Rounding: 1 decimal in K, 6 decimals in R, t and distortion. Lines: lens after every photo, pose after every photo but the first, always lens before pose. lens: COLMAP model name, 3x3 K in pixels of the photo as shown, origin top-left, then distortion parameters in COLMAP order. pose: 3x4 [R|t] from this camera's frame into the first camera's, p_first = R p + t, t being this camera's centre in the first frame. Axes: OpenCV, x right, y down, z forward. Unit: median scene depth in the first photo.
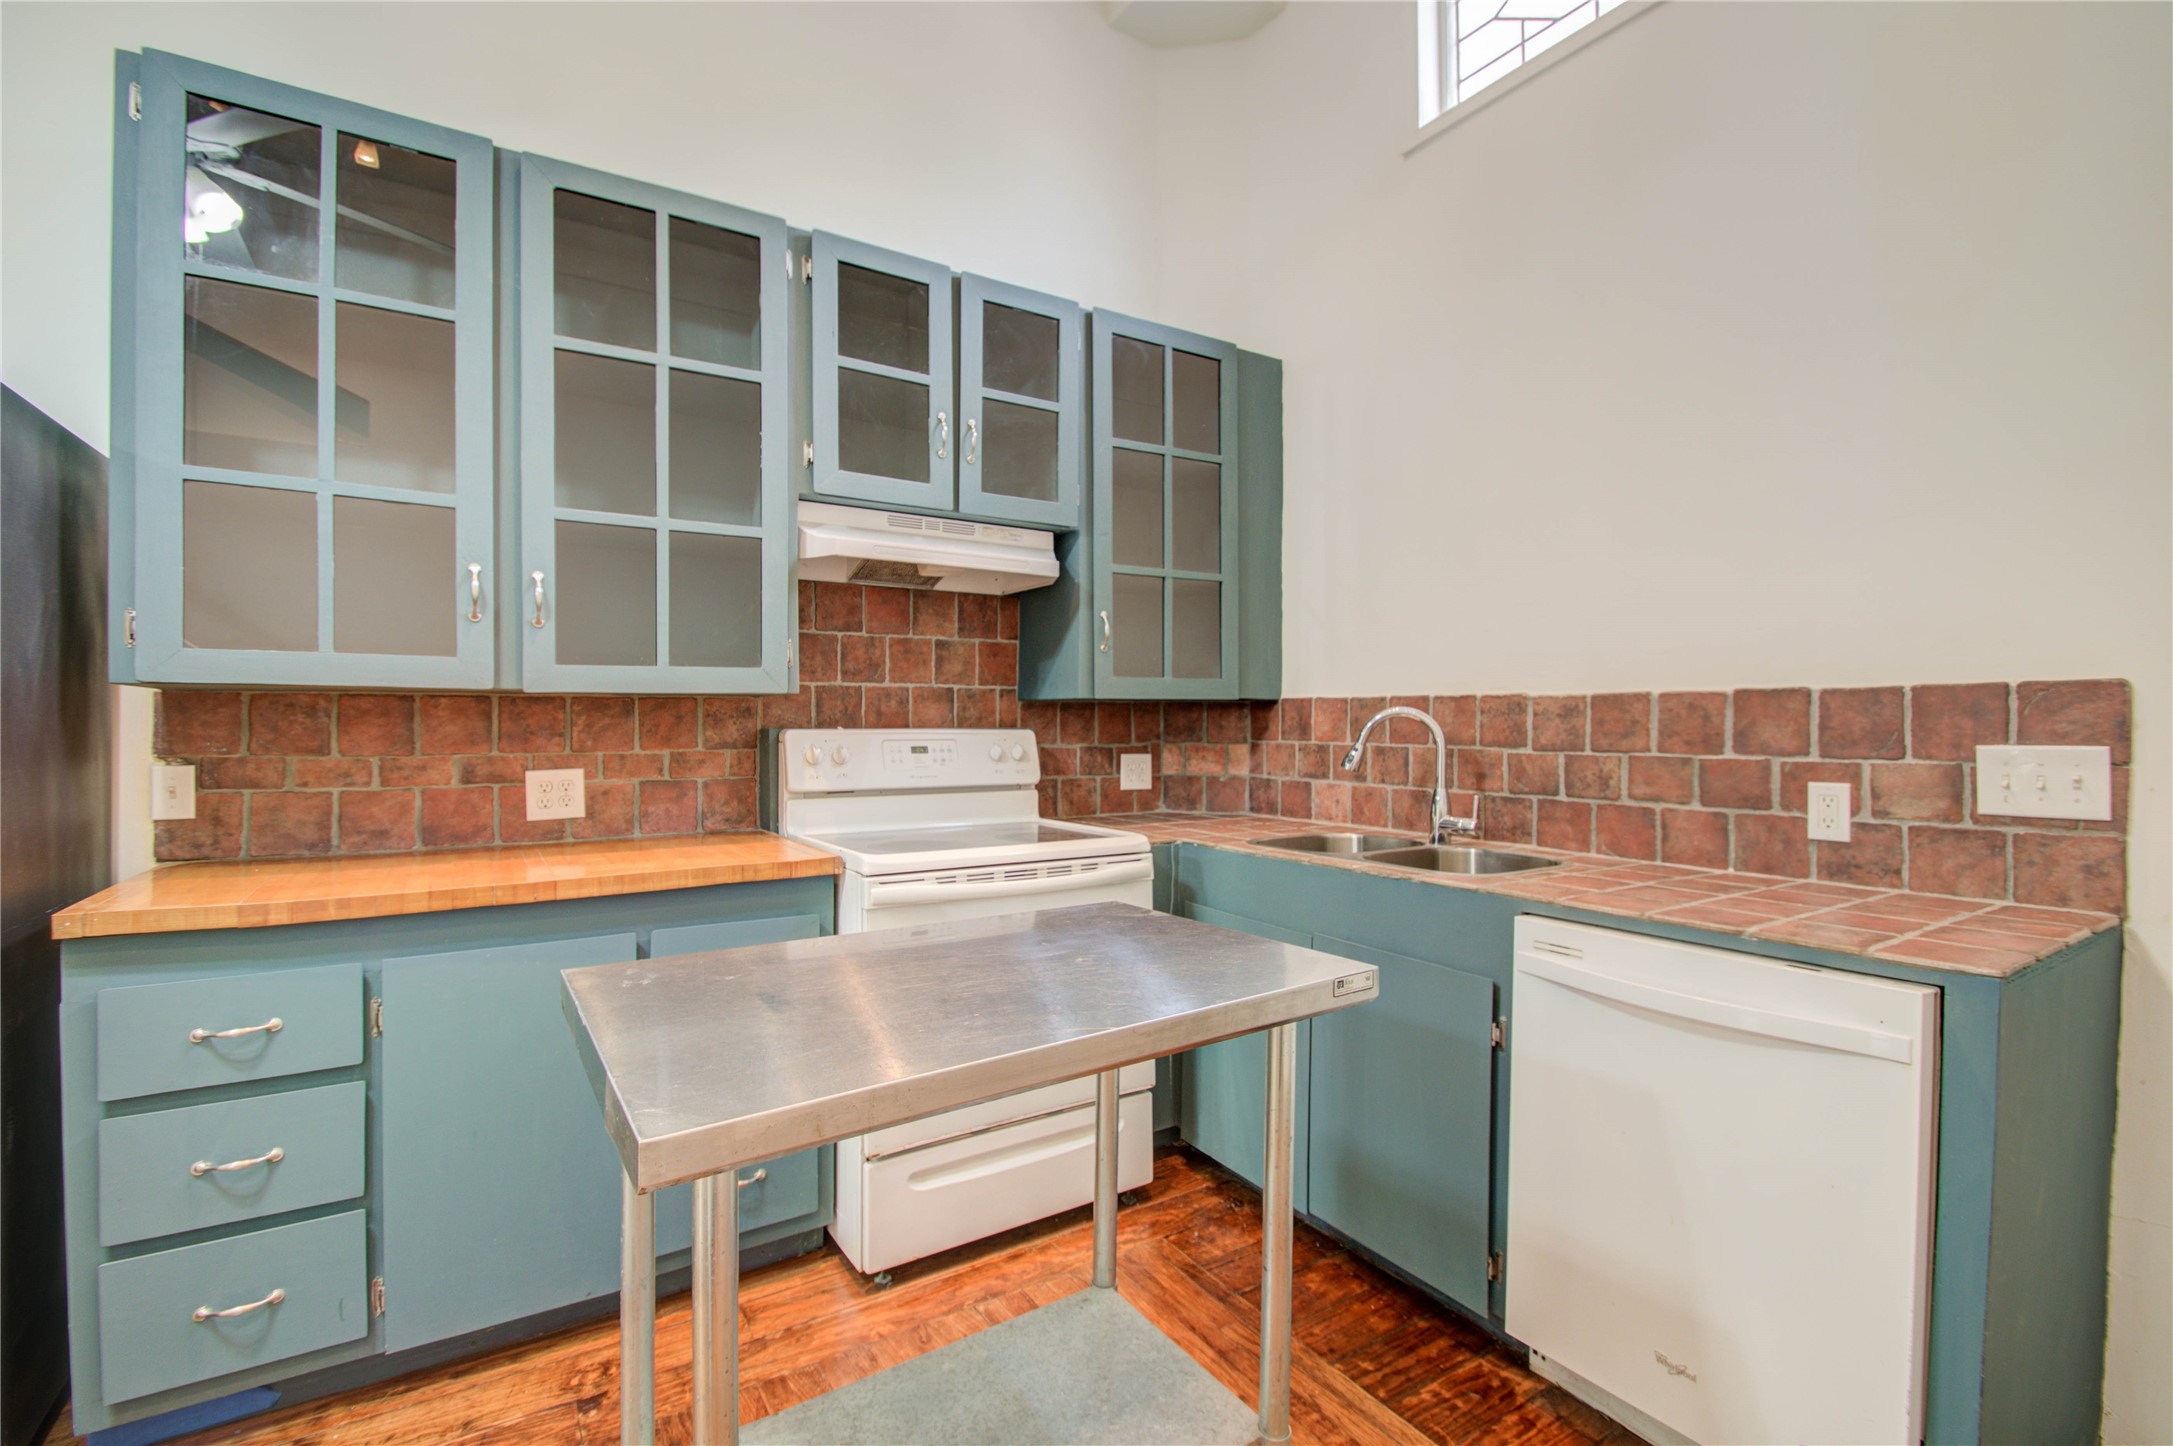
lens RADIAL K [[956.1, 0, 1048.7], [0, 956.1, 721.4], [0, 0, 1]] dist [0.002333, -0.008121]
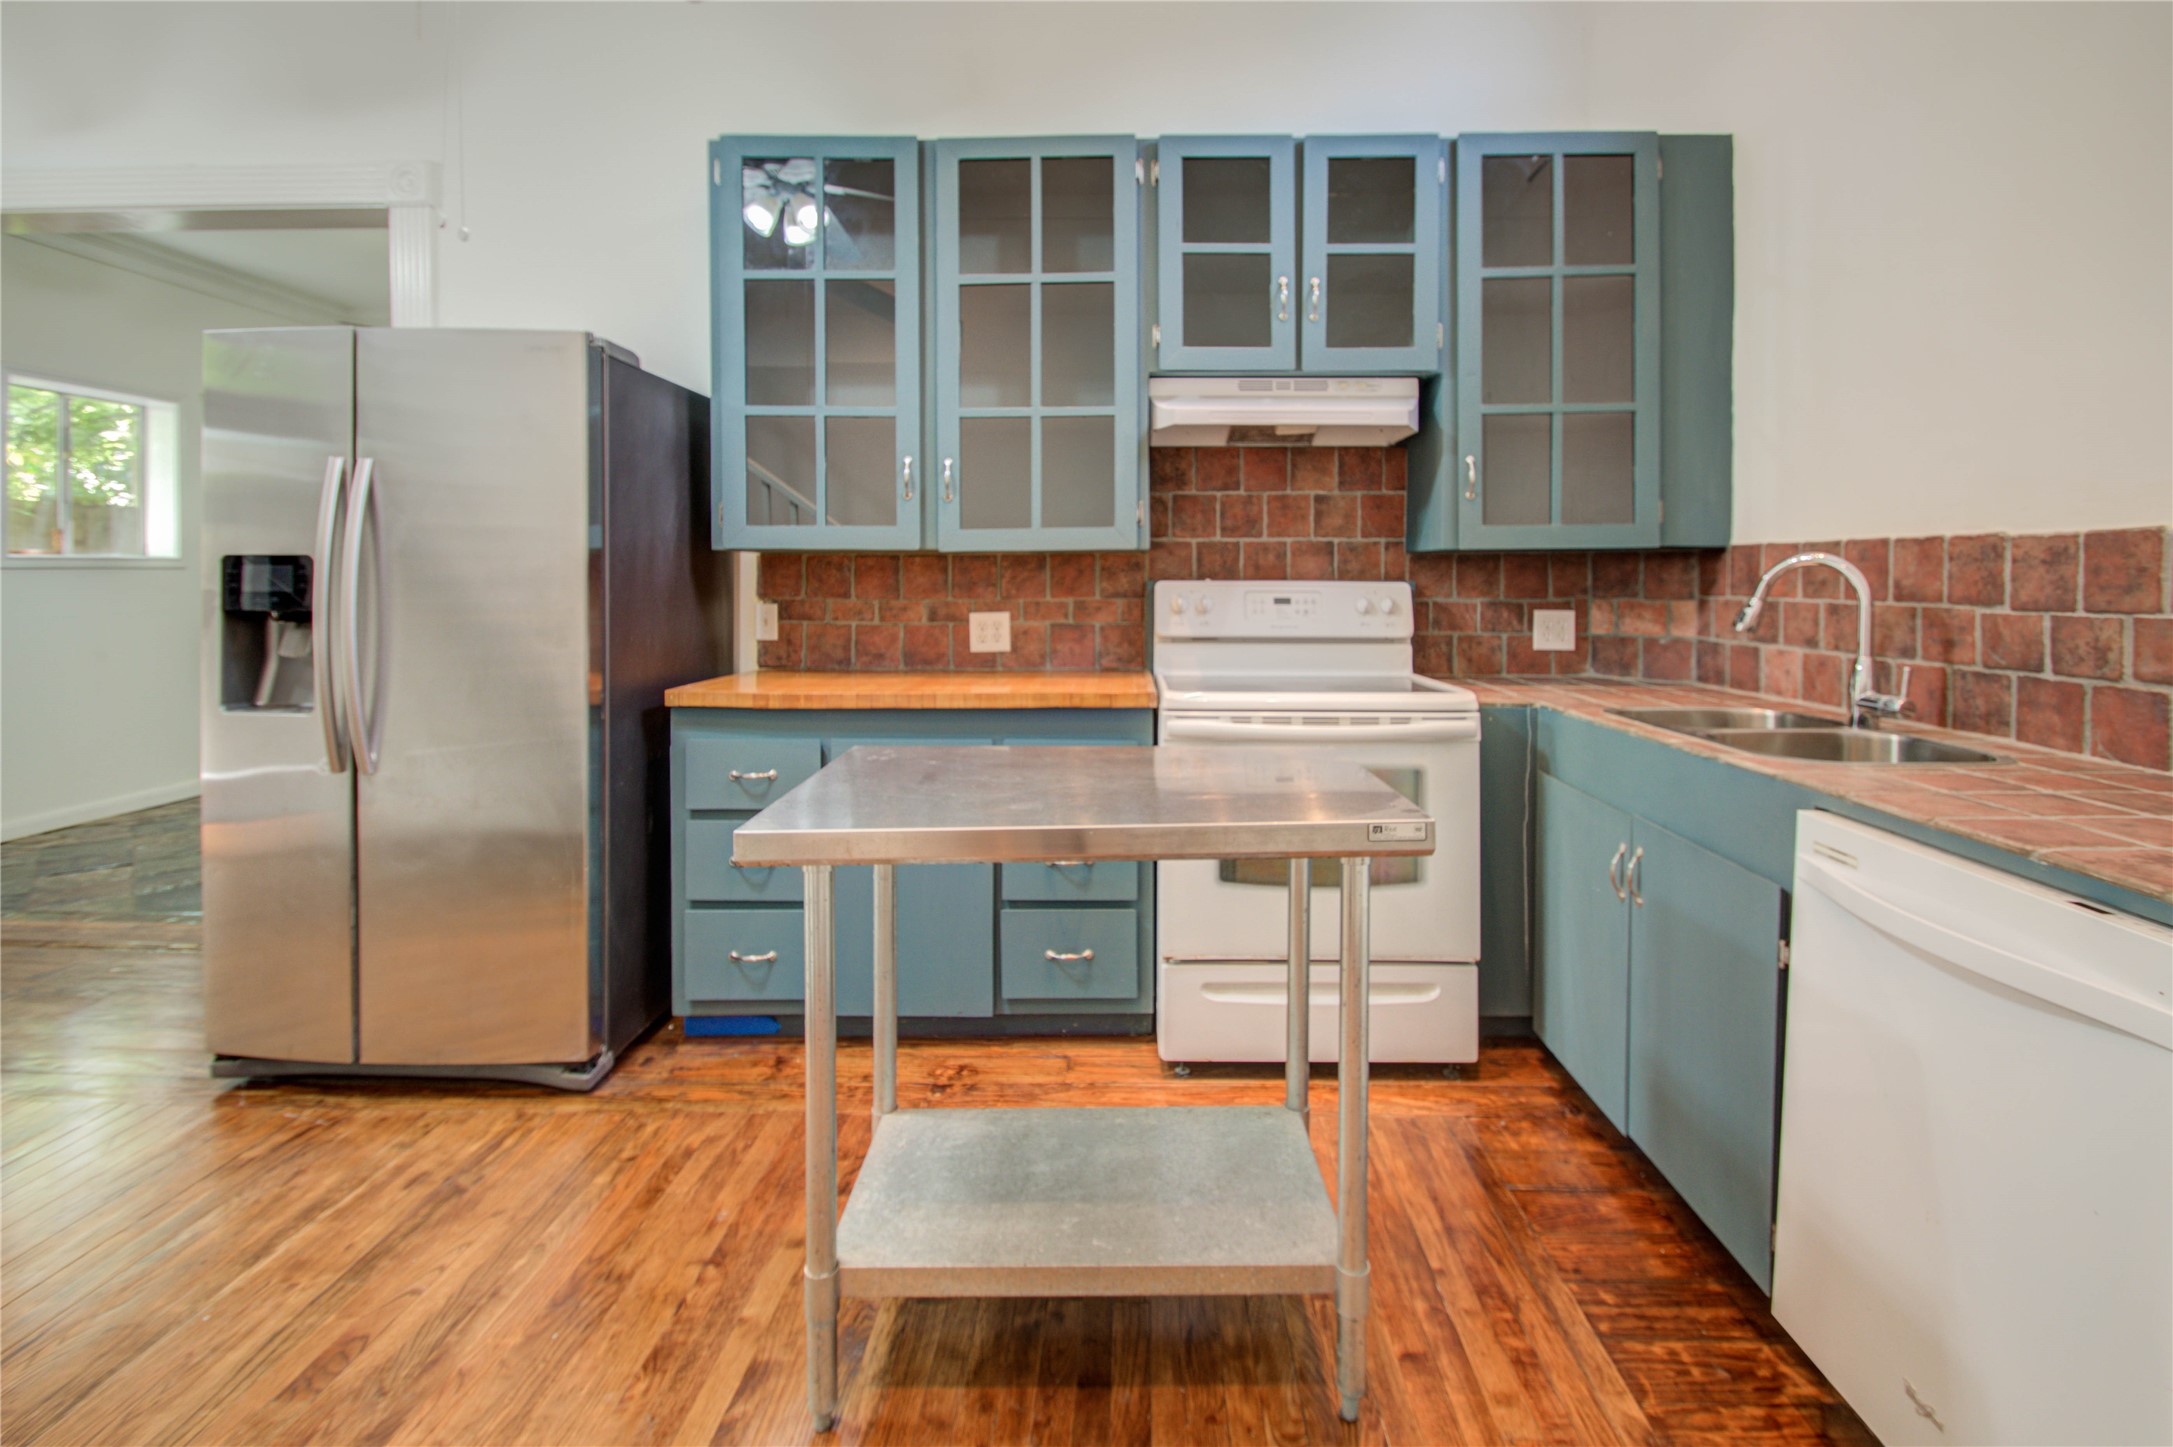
lens RADIAL K [[956.1, 0, 1074.4], [0, 956.1, 591.8], [0, 0, 1]] dist [0.002333, -0.008121]
pose [[0.838655, 0.007314, -0.544614, 0.304069], [-0.000062, 0.999911, 0.013334, 0.006994], [0.544664, -0.011149, 0.838581, -0.001097]]
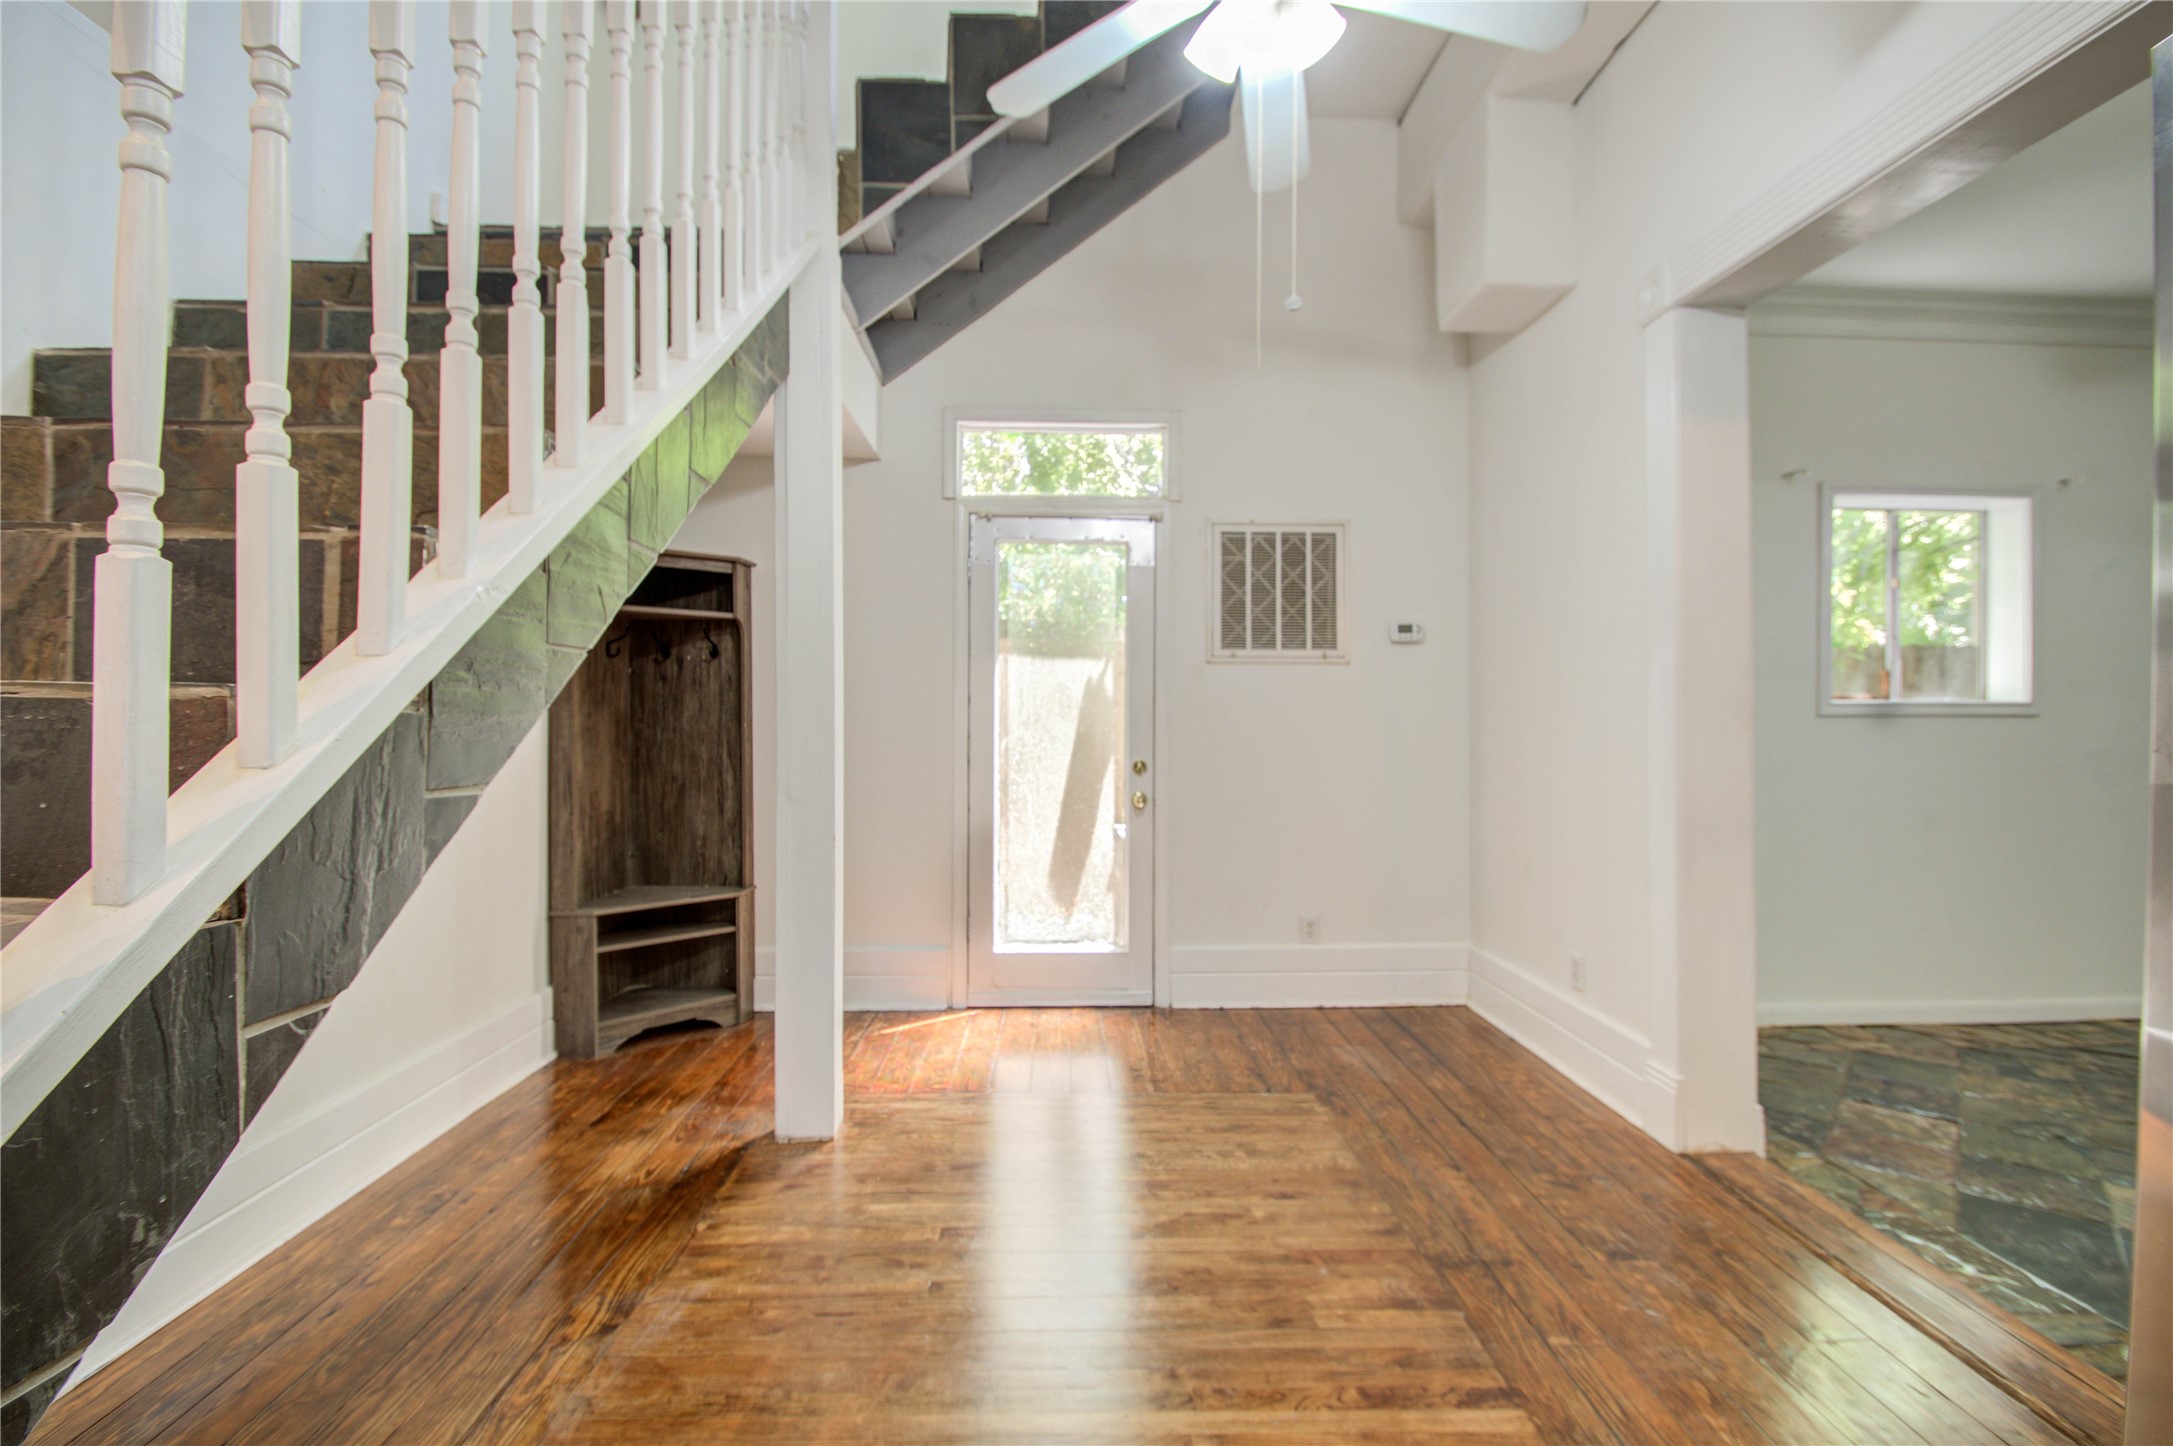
lens RADIAL K [[956.1, 0, 1091.1], [0, 956.1, 710.0], [0, 0, 1]] dist [0.002333, -0.008121]
pose [[-0.508047, -0.011118, -0.861257, -0.468012], [-0.009643, 0.999927, -0.007219, -0.005312], [0.861275, 0.004638, -0.508118, 0.173569]]
